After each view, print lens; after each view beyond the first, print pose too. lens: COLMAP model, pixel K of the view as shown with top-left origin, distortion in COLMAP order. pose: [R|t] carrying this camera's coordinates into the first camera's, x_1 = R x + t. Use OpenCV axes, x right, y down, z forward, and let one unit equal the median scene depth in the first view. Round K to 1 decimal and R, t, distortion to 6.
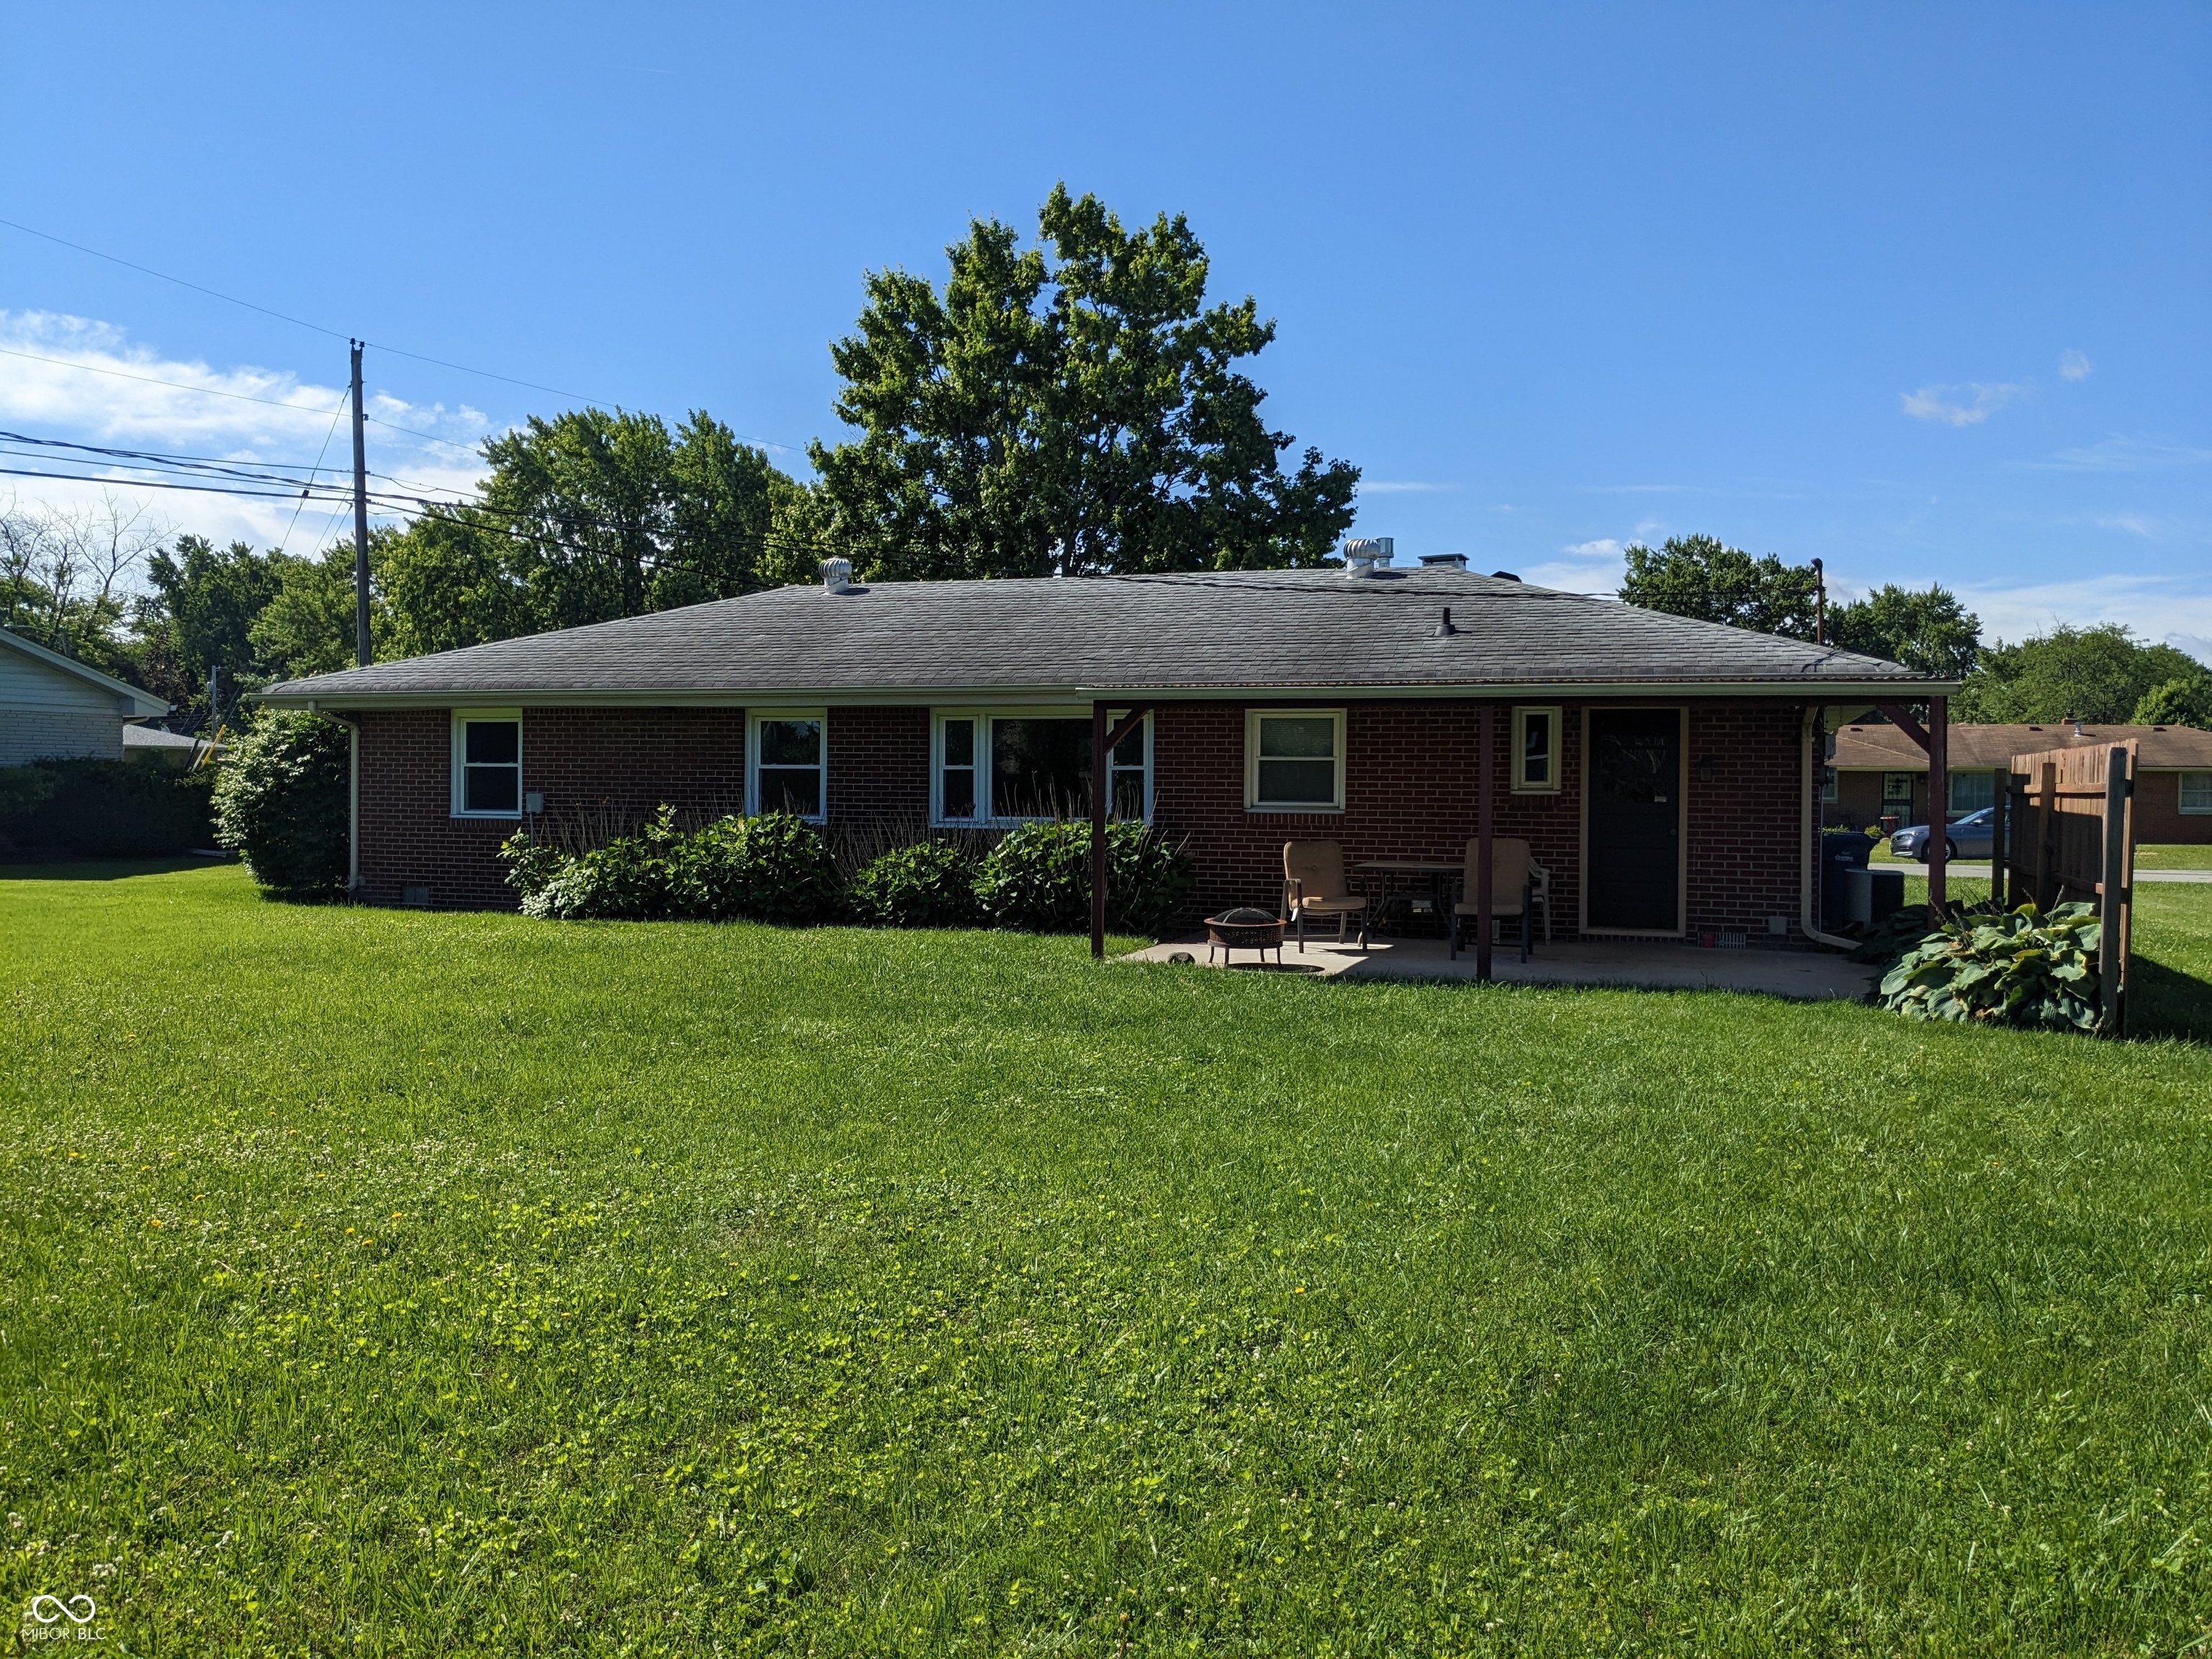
lens RADIAL K [[1723.1, 0, 1058.6], [0, 1723.1, 802.3], [0, 0, 1]] dist [0.010206, -0.004279]
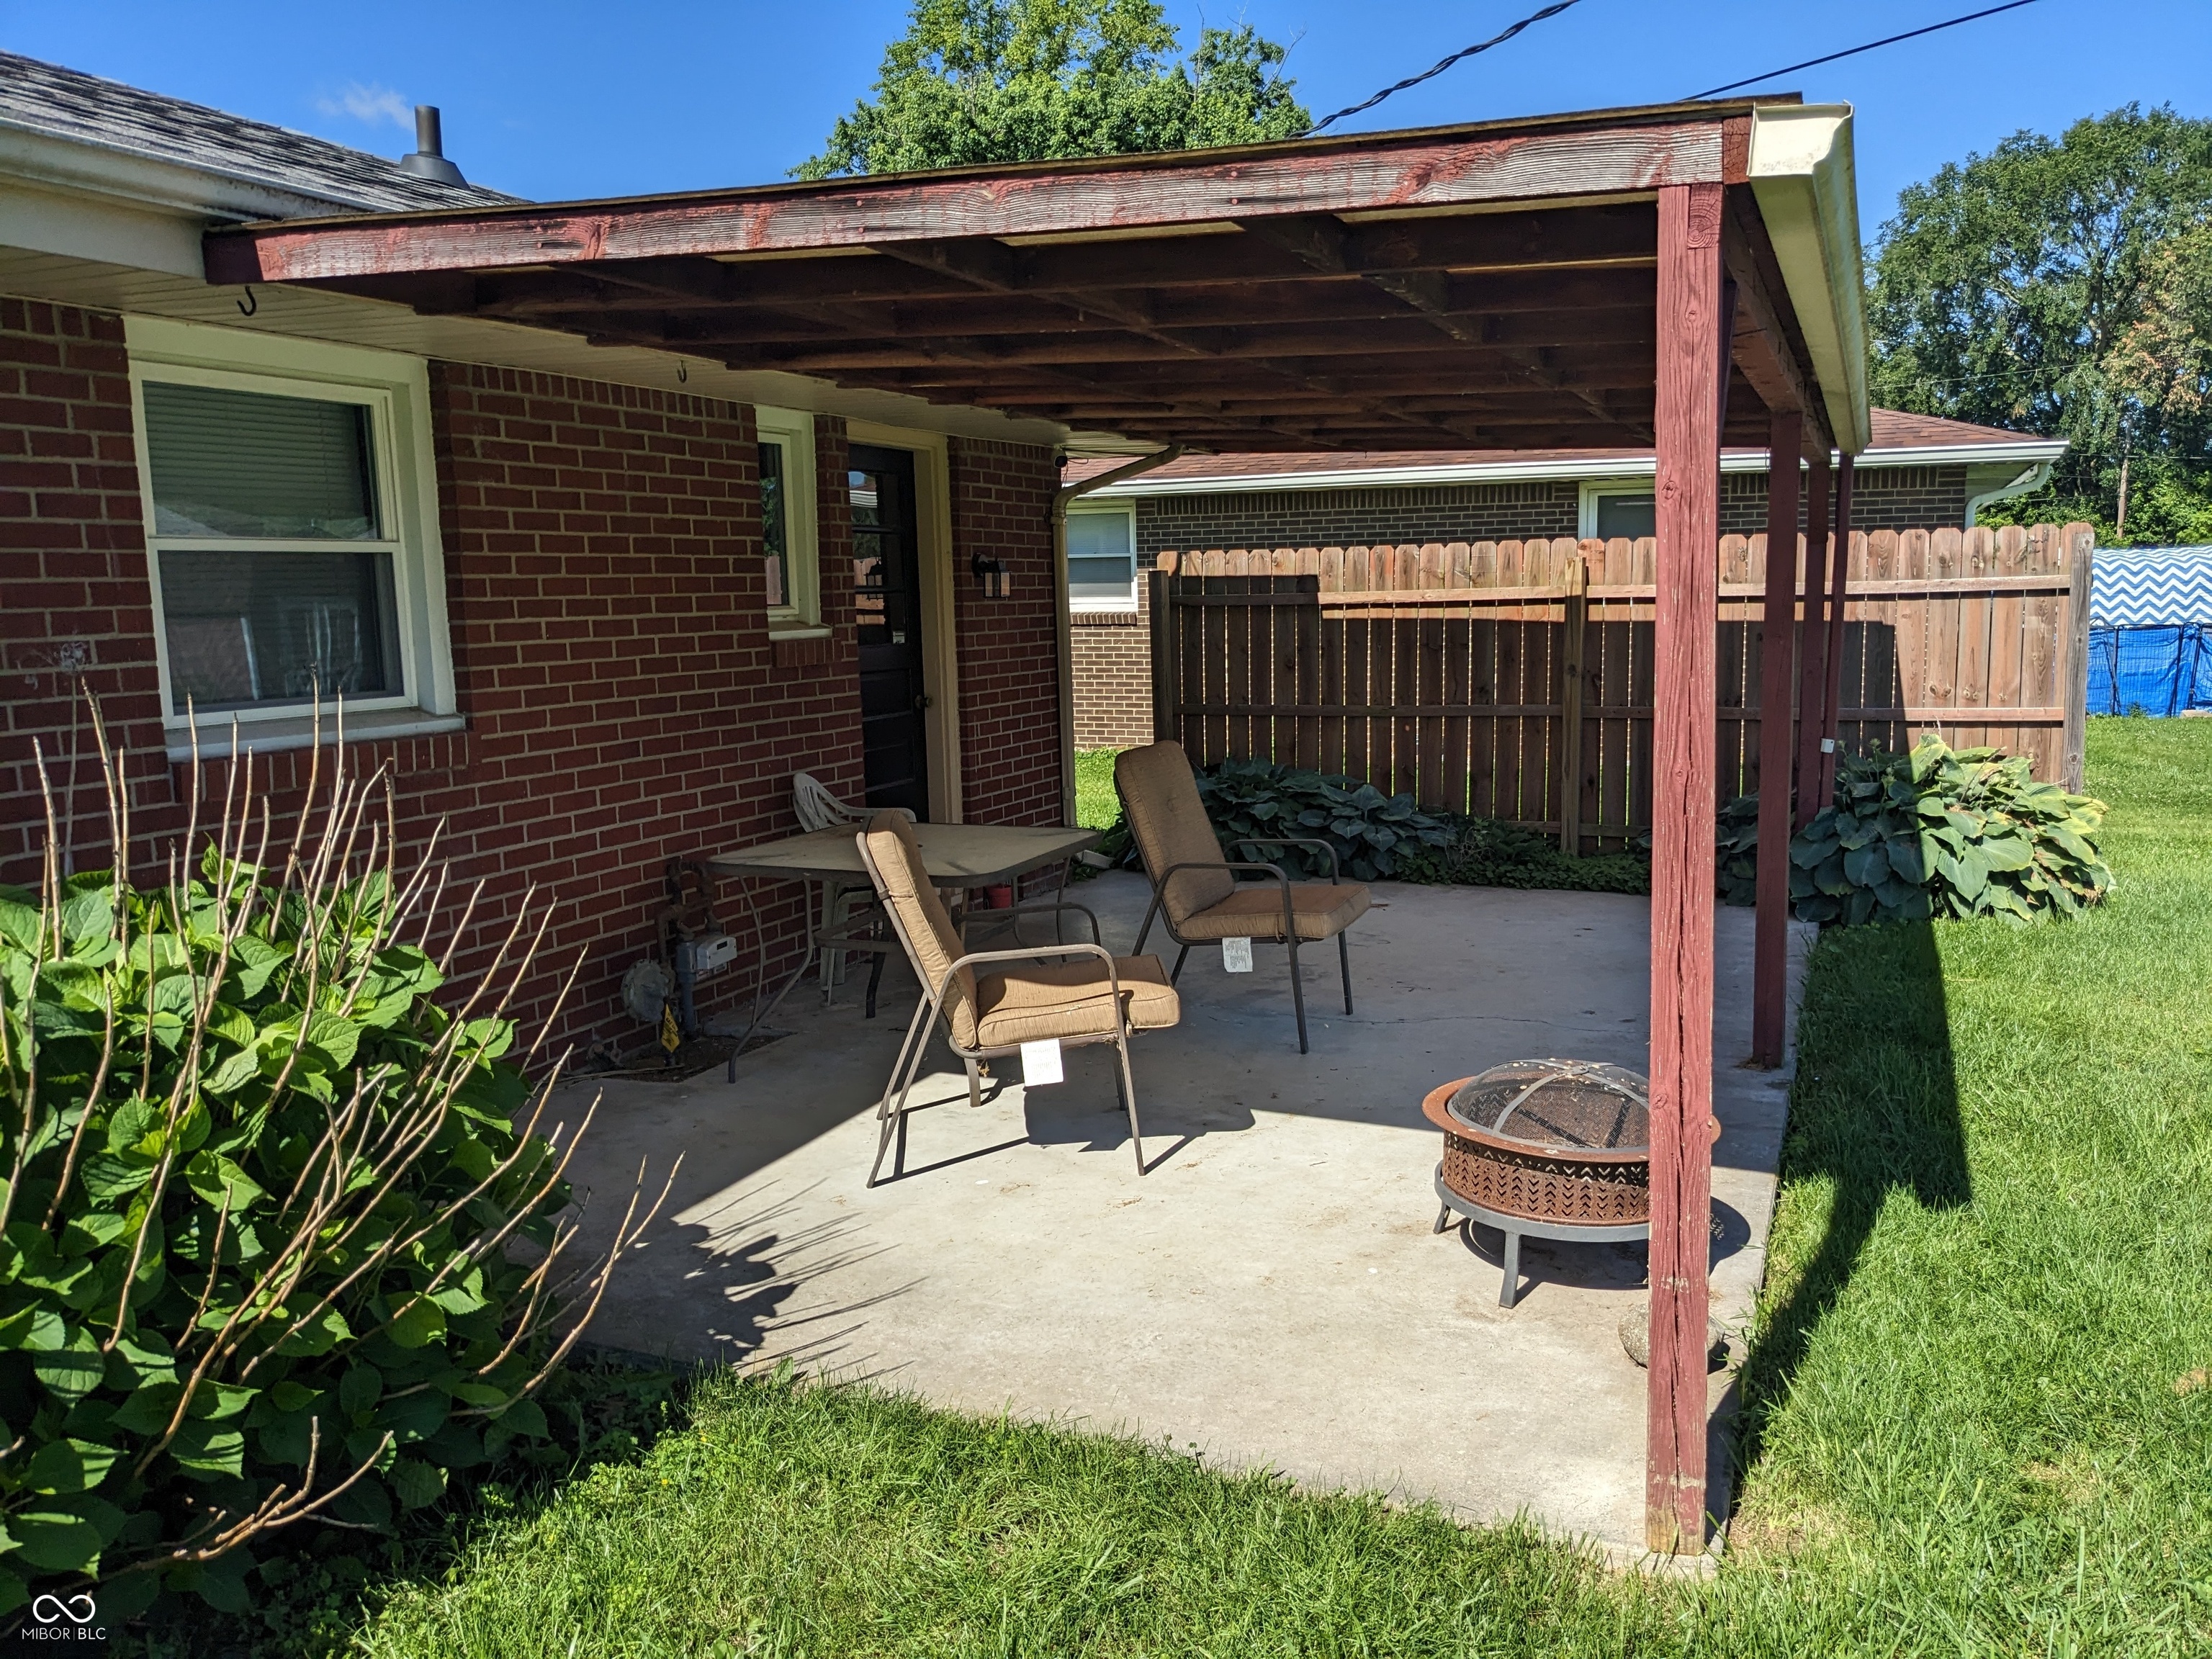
lens RADIAL K [[1720.1, 0, 1105.0], [0, 1720.1, 865.1], [0, 0, 1]] dist [-0.039950, -0.000737]
pose [[0.047911, -0.167366, 0.984730, -0.140853], [0.031206, 0.985632, 0.166001, -0.017088], [-0.998364, 0.022776, 0.052446, 0.910314]]
